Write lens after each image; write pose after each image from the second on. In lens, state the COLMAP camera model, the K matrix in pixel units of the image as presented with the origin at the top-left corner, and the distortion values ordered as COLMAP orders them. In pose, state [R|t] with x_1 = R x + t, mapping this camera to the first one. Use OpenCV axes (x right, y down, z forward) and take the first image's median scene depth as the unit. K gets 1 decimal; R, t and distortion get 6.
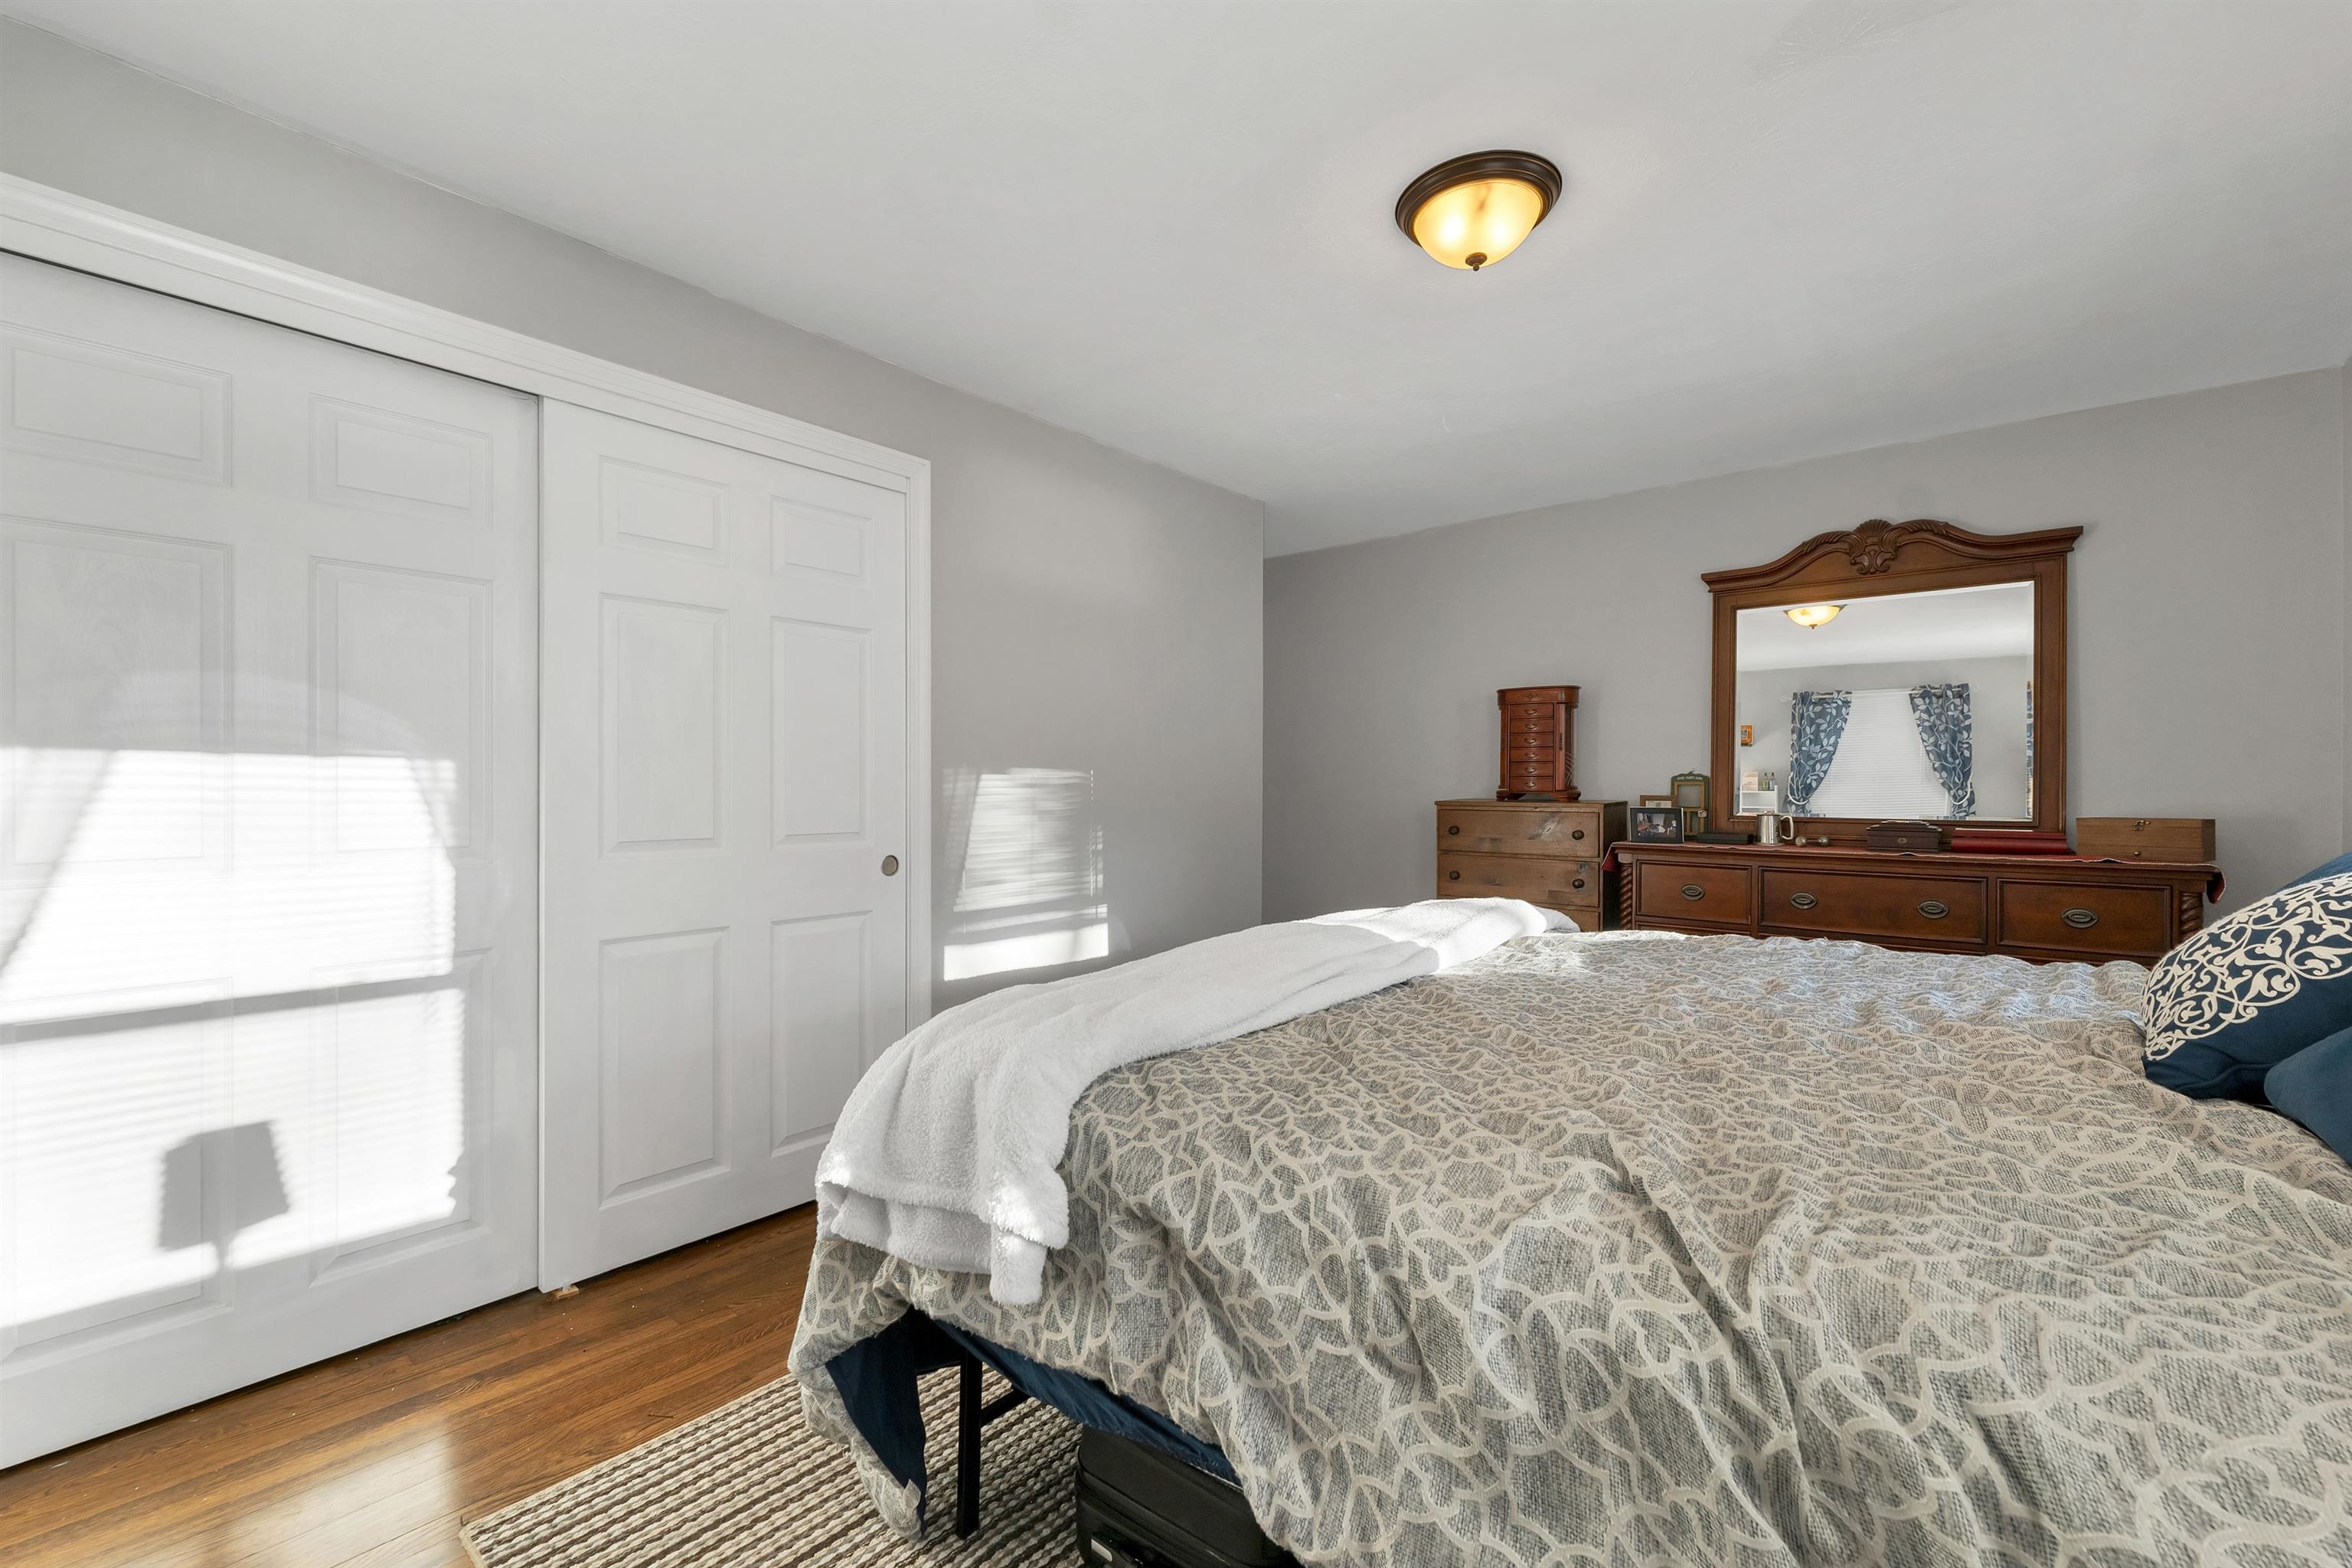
lens RADIAL K [[971.0, 0, 1177.7], [0, 971.0, 787.9], [0, 0, 1]] dist [0.002761, -0.000771]
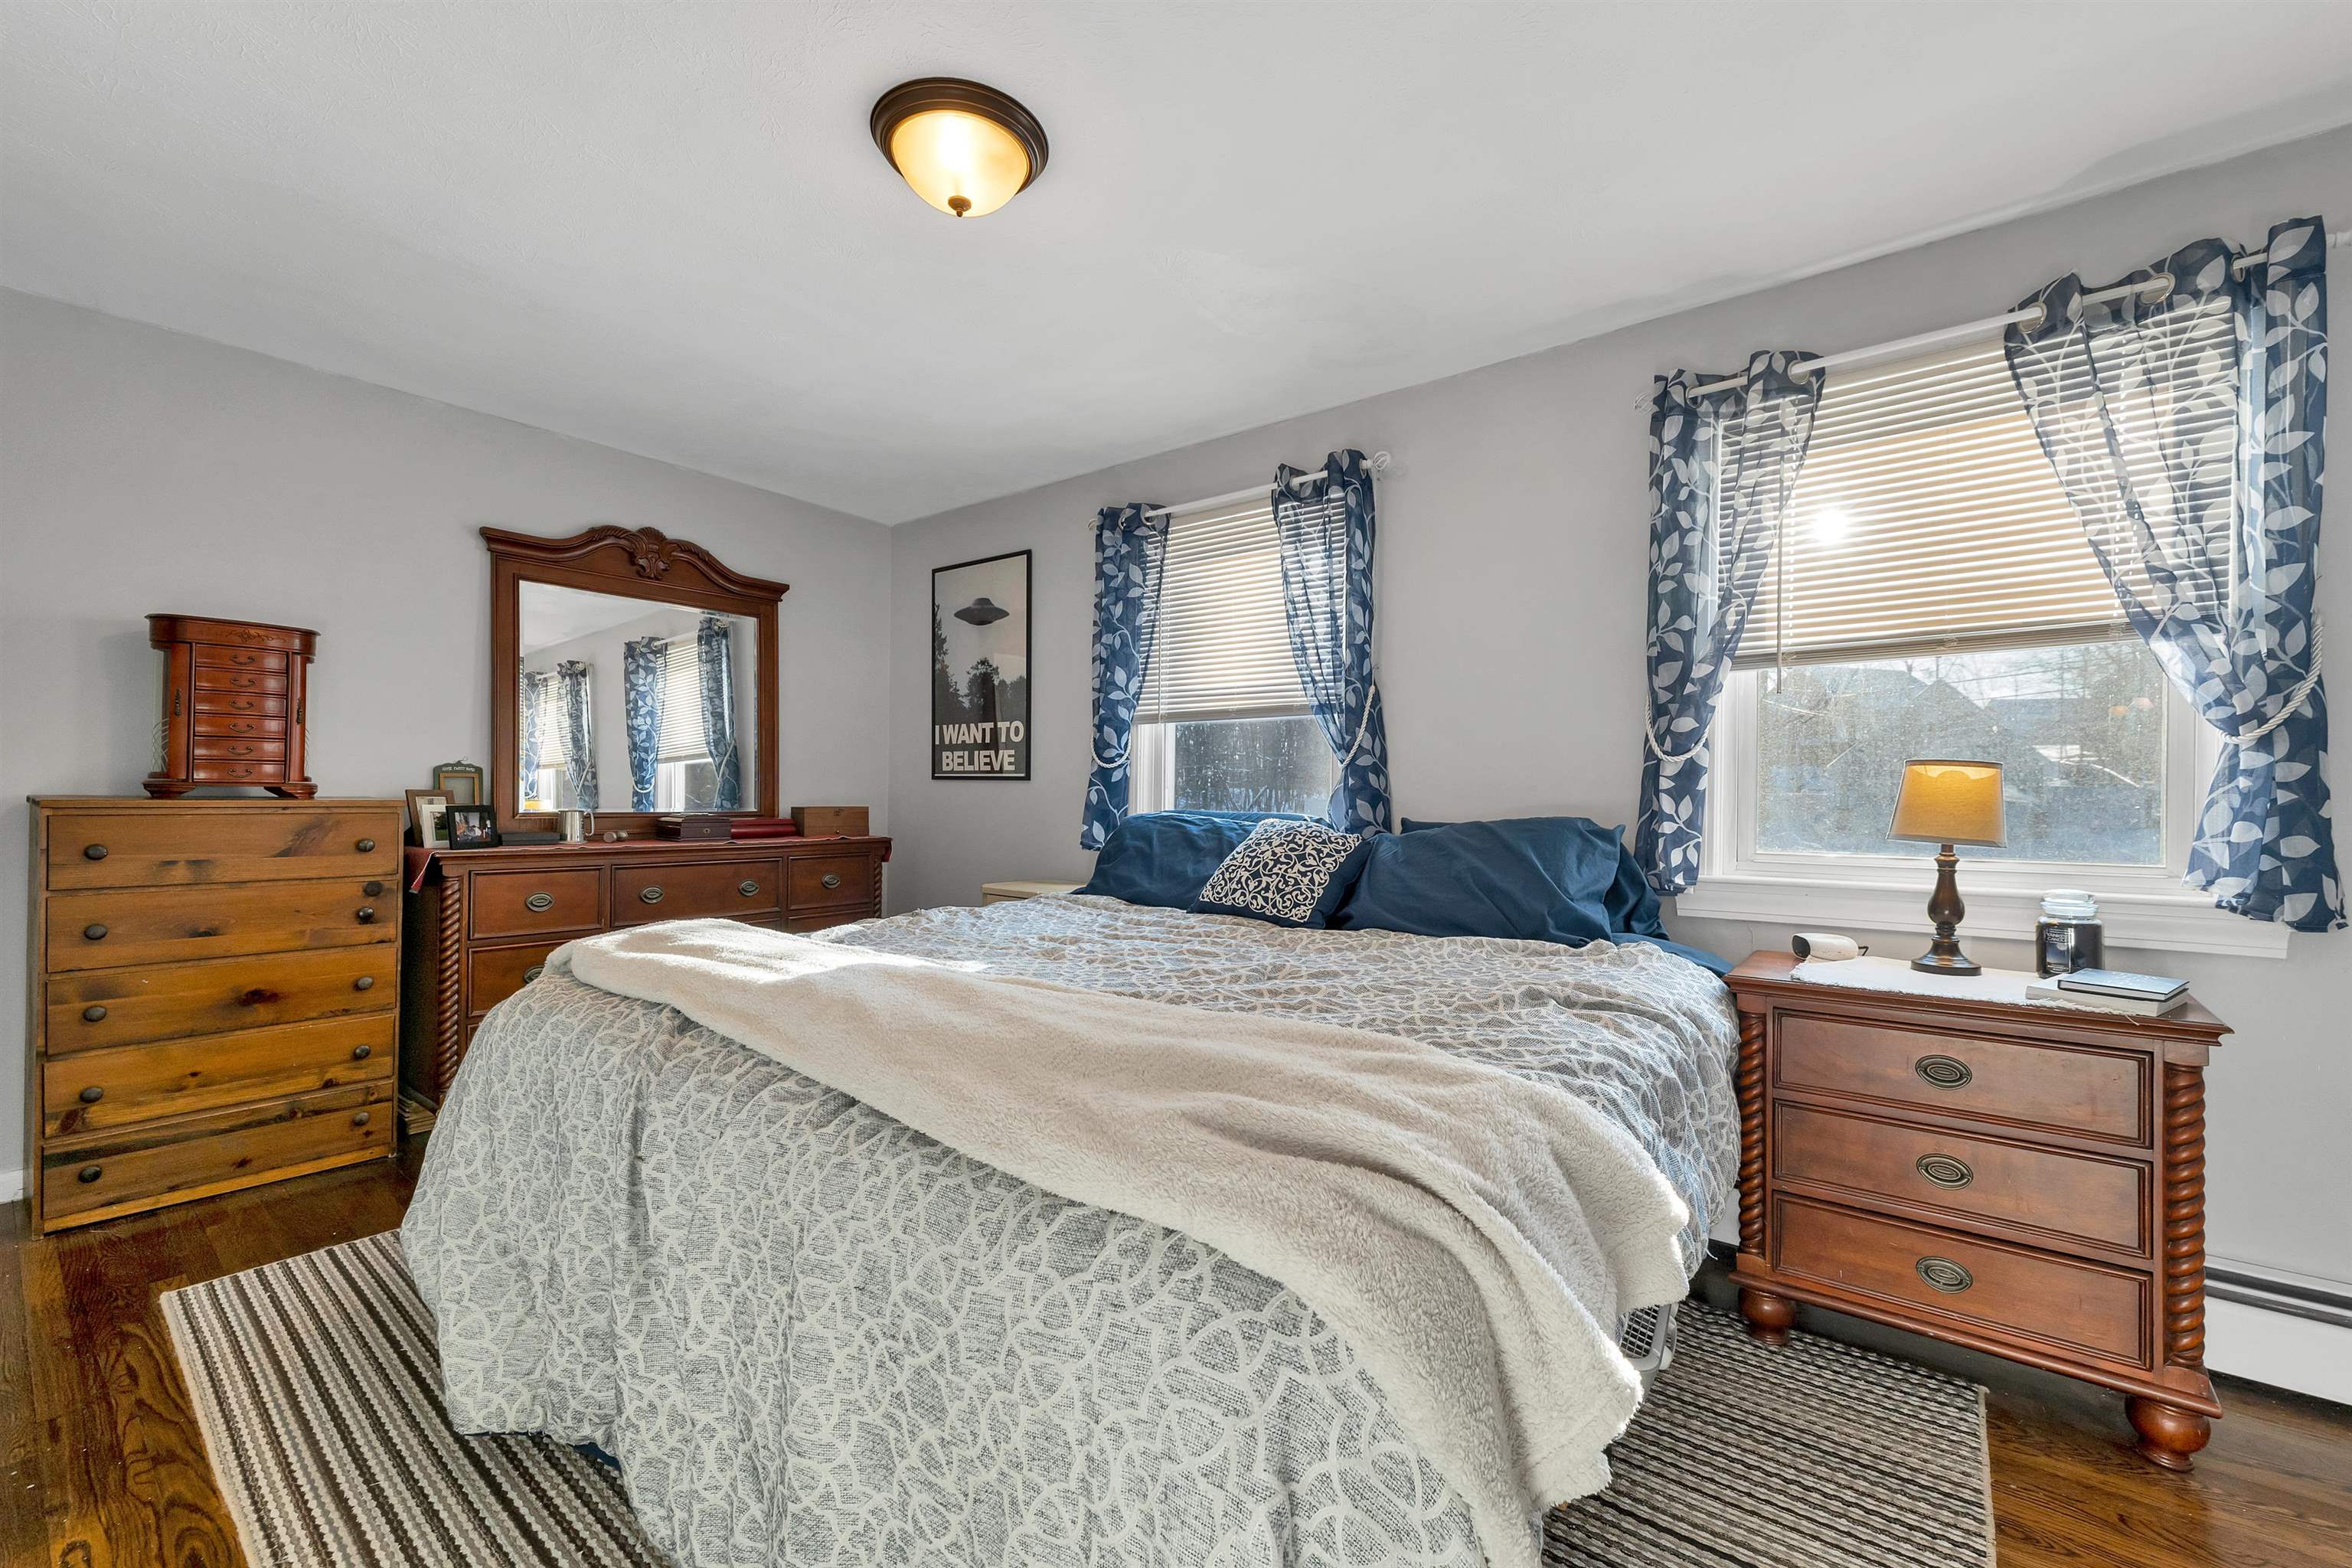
lens RADIAL K [[971.0, 0, 1168.8], [0, 971.0, 790.6], [0, 0, 1]] dist [0.002761, -0.000771]
pose [[-0.036143, -0.002918, 0.999342, -0.334595], [-0.008953, 0.999957, 0.002596, 0.000878], [-0.999307, -0.008853, -0.036168, 0.447697]]
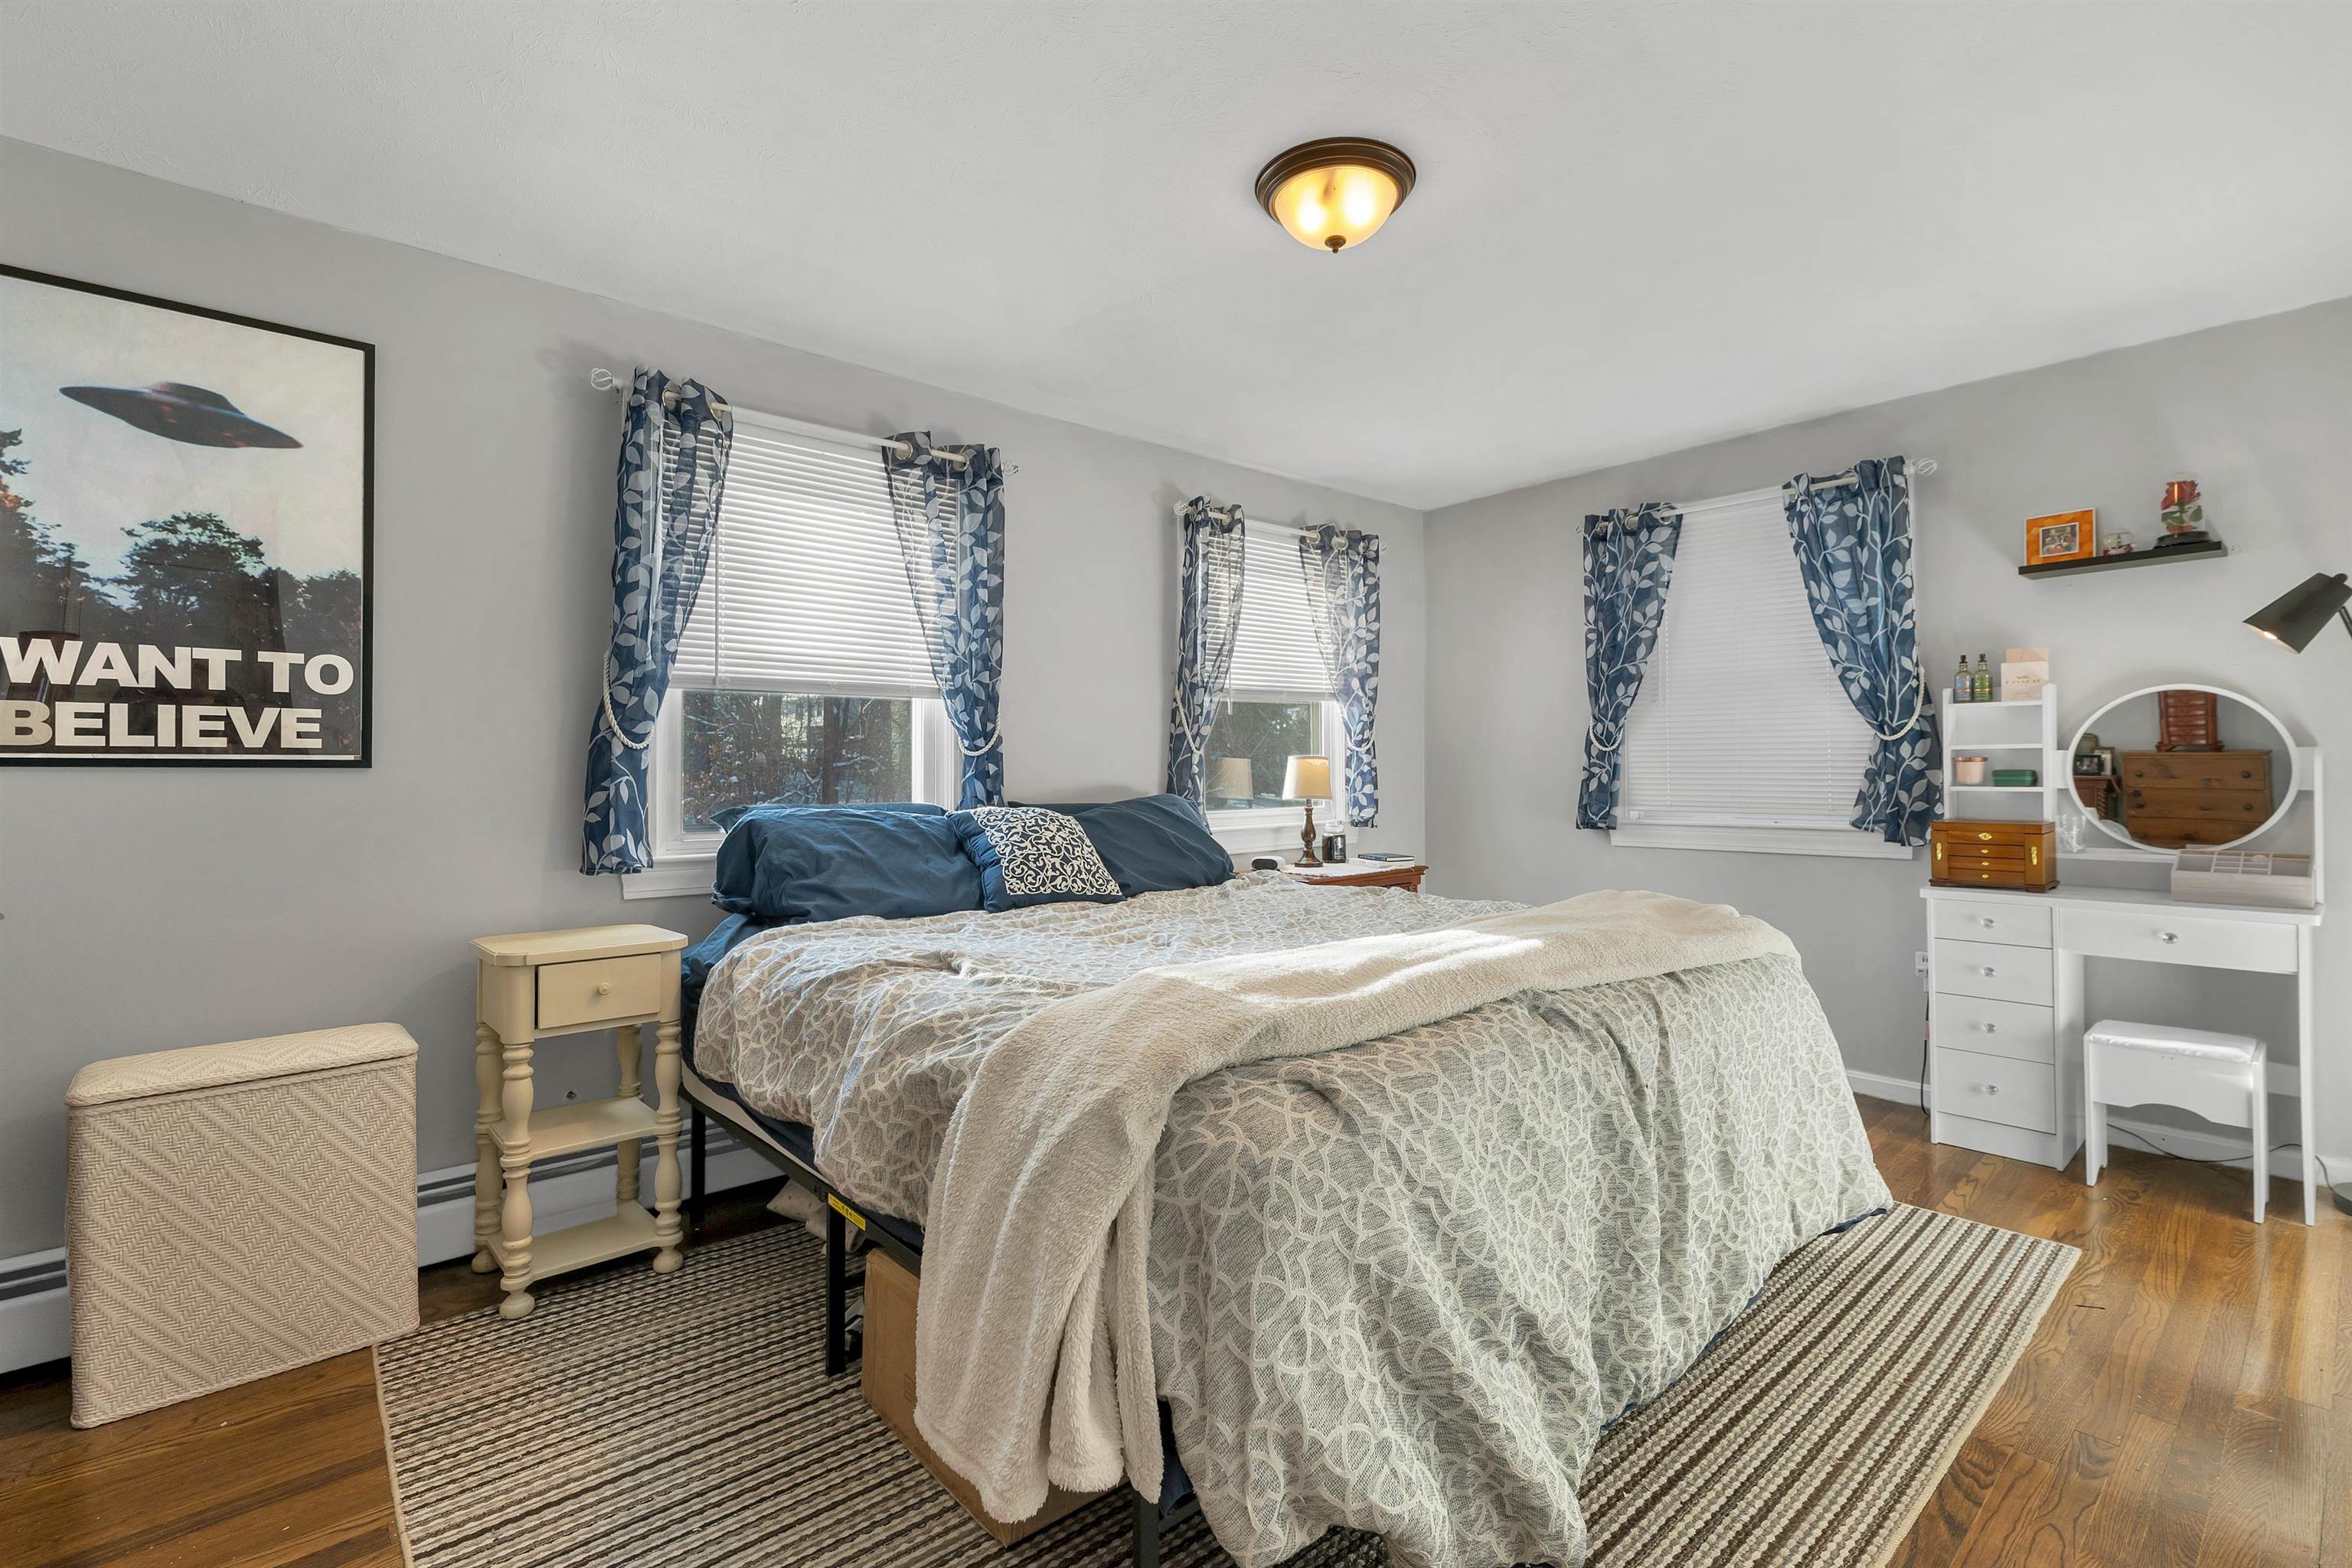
lens RADIAL K [[1079.9, 0, 1175.0], [0, 1079.9, 765.8], [0, 0, 1]] dist [0.002301, -0.000109]
pose [[-0.992858, 0.008793, 0.118978, 0.175181], [0.007526, 0.999910, -0.011099, 0.003340], [-0.119065, -0.010125, -0.992835, 1.130185]]
